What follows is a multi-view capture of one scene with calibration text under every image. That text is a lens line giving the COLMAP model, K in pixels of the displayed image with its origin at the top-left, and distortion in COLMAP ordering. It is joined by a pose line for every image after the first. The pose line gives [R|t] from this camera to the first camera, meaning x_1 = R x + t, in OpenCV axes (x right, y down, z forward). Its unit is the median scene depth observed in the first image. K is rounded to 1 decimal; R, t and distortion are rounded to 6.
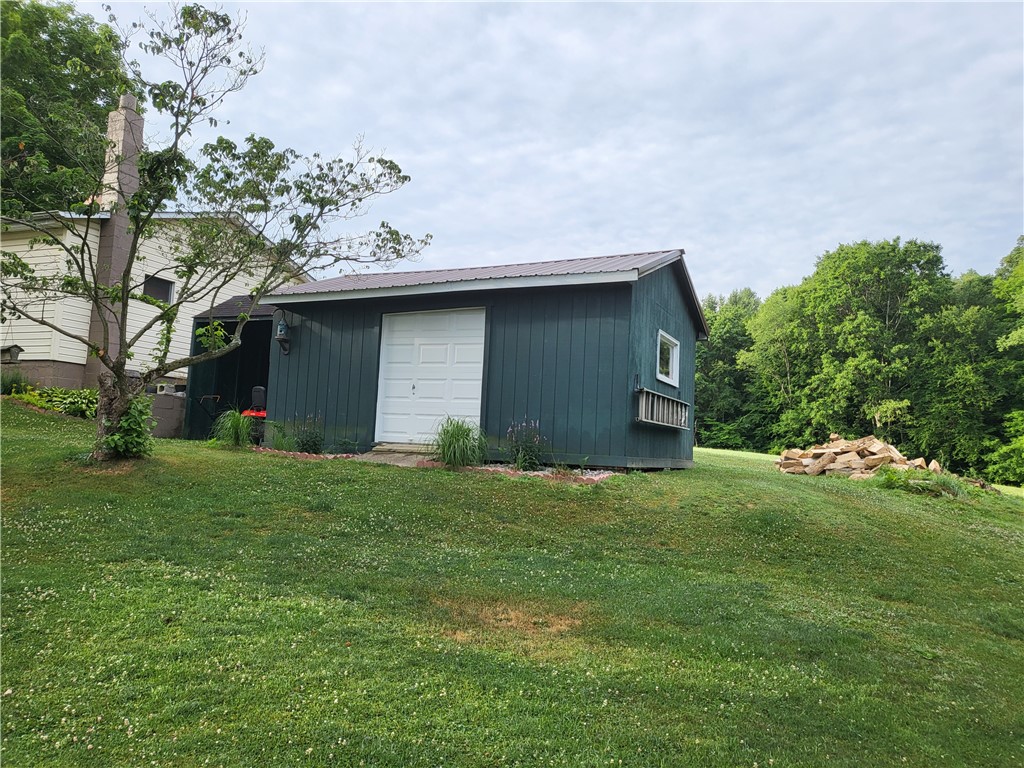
lens RADIAL K [[763.7, 0, 510.0], [0, 763.7, 397.1], [0, 0, 1]] dist [0.006414, 0.005232]
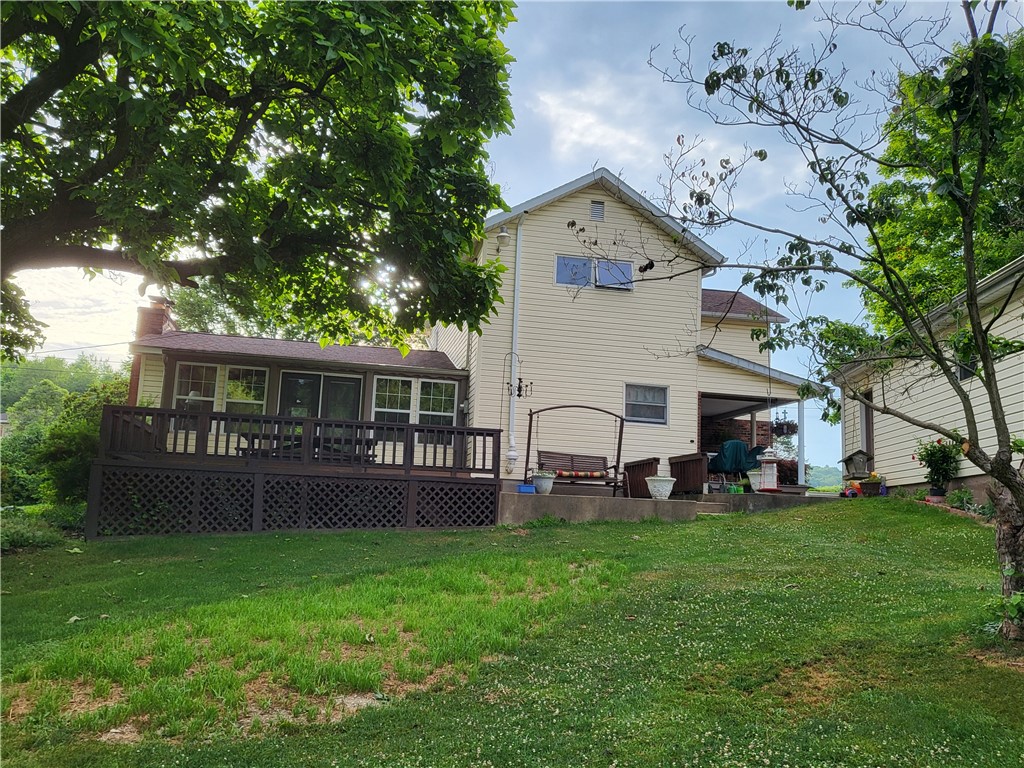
lens RADIAL K [[864.1, 0, 512.0], [0, 864.1, 384.0], [0, 0, 1]] dist [0.006848, 0.005830]
pose [[0.330099, -0.183361, -0.925966, -0.021781], [0.044917, 0.982892, -0.178621, -0.002228], [0.942877, 0.017371, 0.332688, 0.284148]]
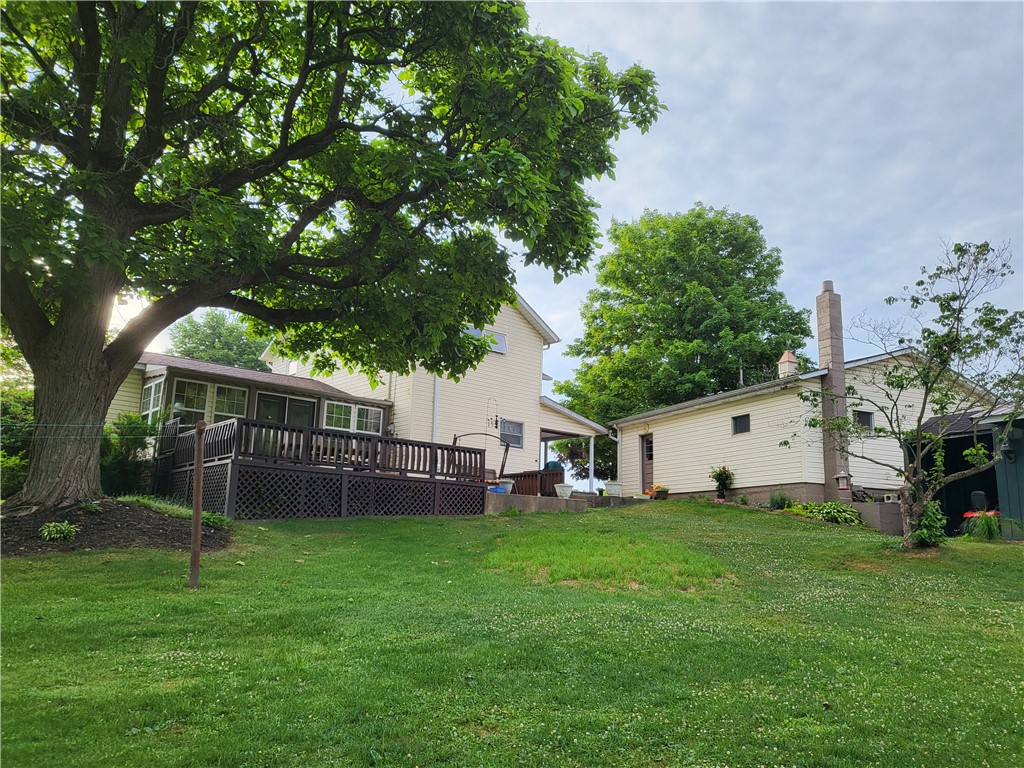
lens RADIAL K [[763.7, 0, 510.0], [0, 763.7, 397.1], [0, 0, 1]] dist [0.006414, 0.005232]
pose [[0.735628, -0.150294, -0.660502, -0.060662], [0.053241, 0.984887, -0.164810, -0.000697], [0.675290, 0.086073, 0.732513, -0.416472]]
